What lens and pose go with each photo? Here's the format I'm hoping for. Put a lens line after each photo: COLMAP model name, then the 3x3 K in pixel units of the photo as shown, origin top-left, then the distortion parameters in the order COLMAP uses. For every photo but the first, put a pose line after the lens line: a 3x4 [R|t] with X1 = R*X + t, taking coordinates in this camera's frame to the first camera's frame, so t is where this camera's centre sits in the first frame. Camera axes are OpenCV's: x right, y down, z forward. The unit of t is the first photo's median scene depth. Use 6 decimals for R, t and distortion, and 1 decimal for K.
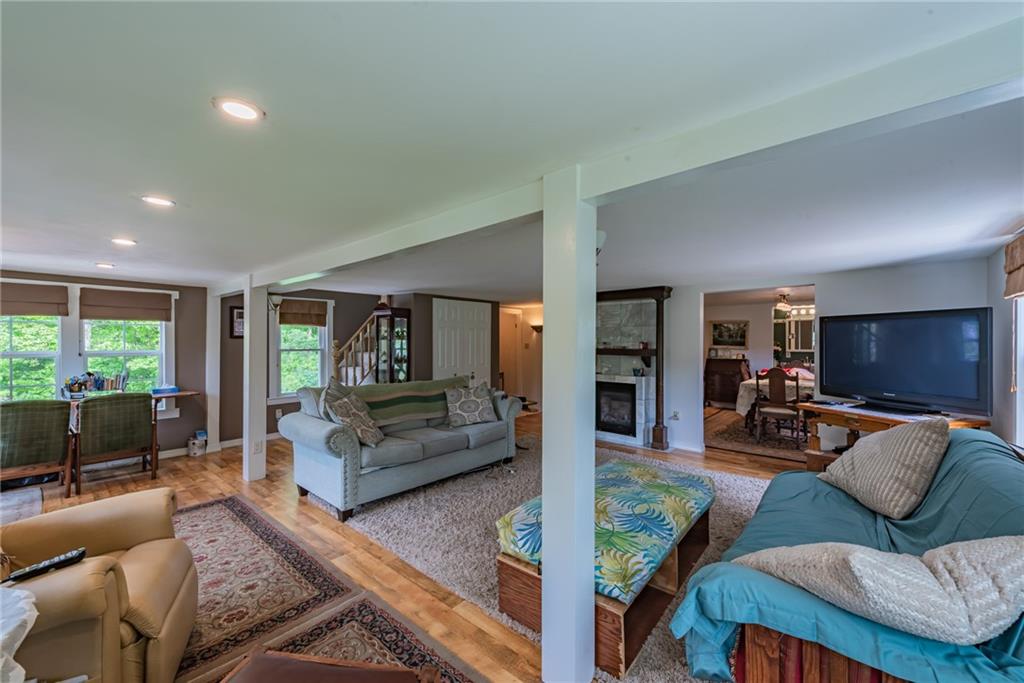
lens RADIAL K [[404.8, 0, 512.0], [0, 404.8, 341.5], [0, 0, 1]] dist [0.022657, -0.007266]
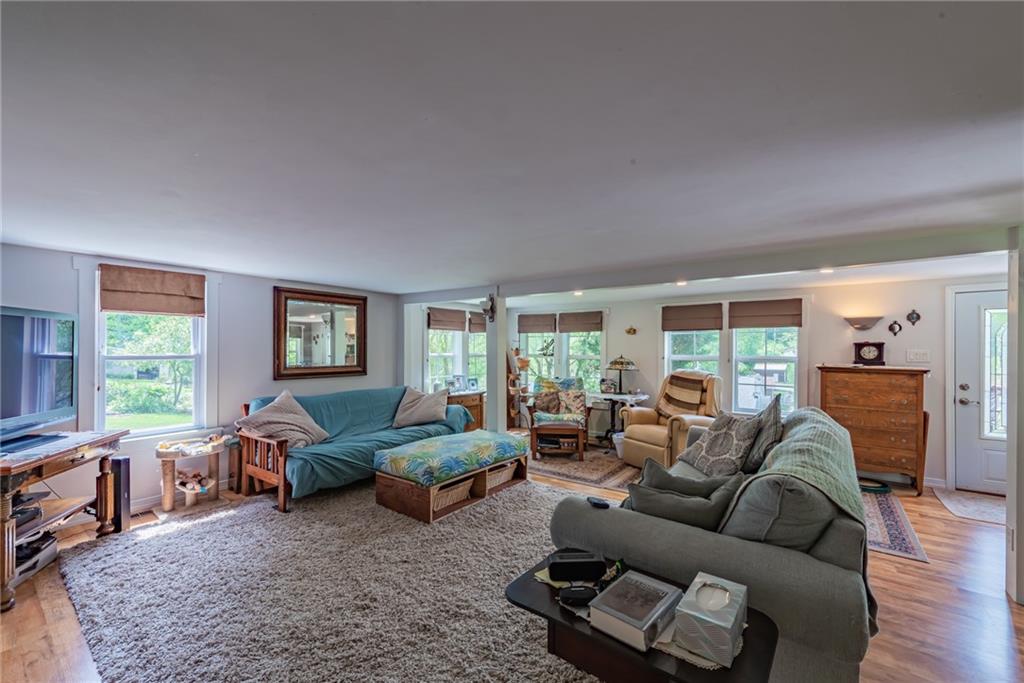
lens RADIAL K [[410.2, 0, 507.6], [0, 410.2, 348.8], [0, 0, 1]] dist [0.016725, -0.000135]
pose [[-0.998059, 0.005644, -0.062020, 0.069618], [0.005417, 0.999978, 0.003832, 0.002413], [0.062040, 0.003489, -0.998068, 1.141350]]
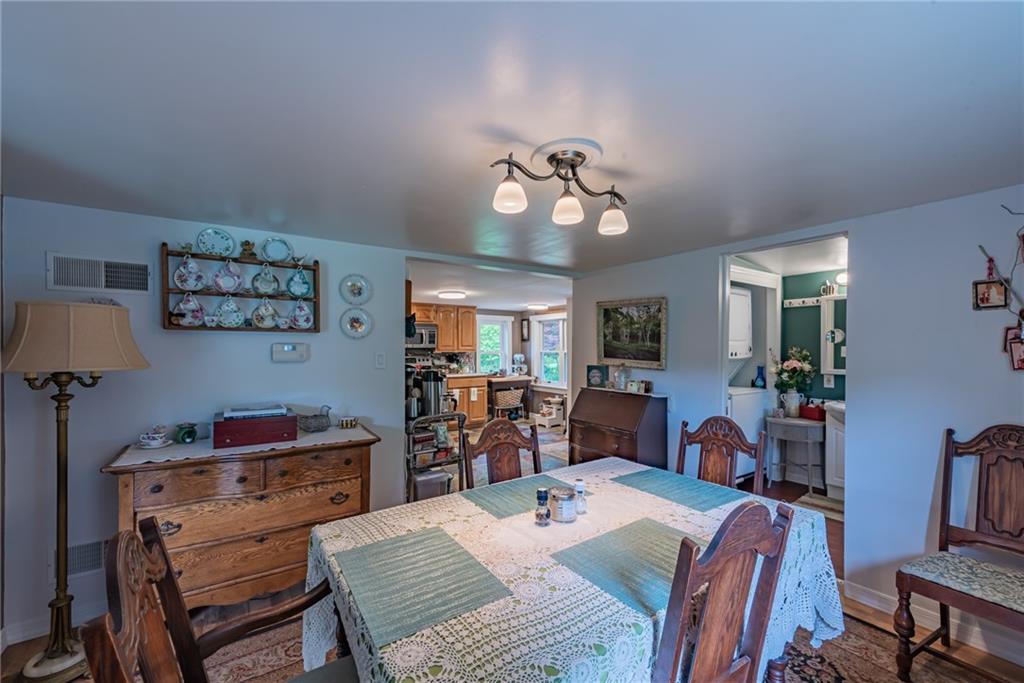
lens RADIAL K [[410.2, 0, 507.6], [0, 410.2, 348.8], [0, 0, 1]] dist [0.016725, -0.000135]
pose [[0.968157, 0.002389, -0.250331, 0.791102], [-0.000954, 0.999982, 0.005854, -0.004701], [0.250341, -0.005429, 0.968143, 0.861519]]
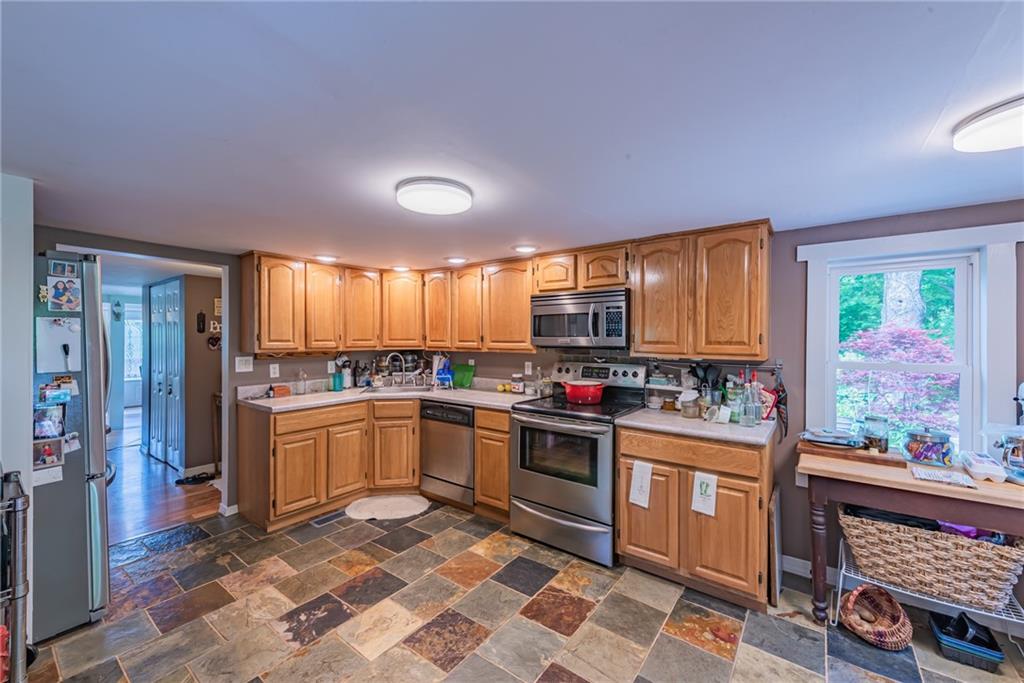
lens RADIAL K [[404.8, 0, 512.0], [0, 404.8, 341.5], [0, 0, 1]] dist [0.022657, -0.007266]
pose [[0.065771, 0.010165, -0.997783, 0.764606], [-0.003629, 0.999944, 0.009948, -0.011108], [0.997828, 0.002967, 0.065804, 1.819483]]
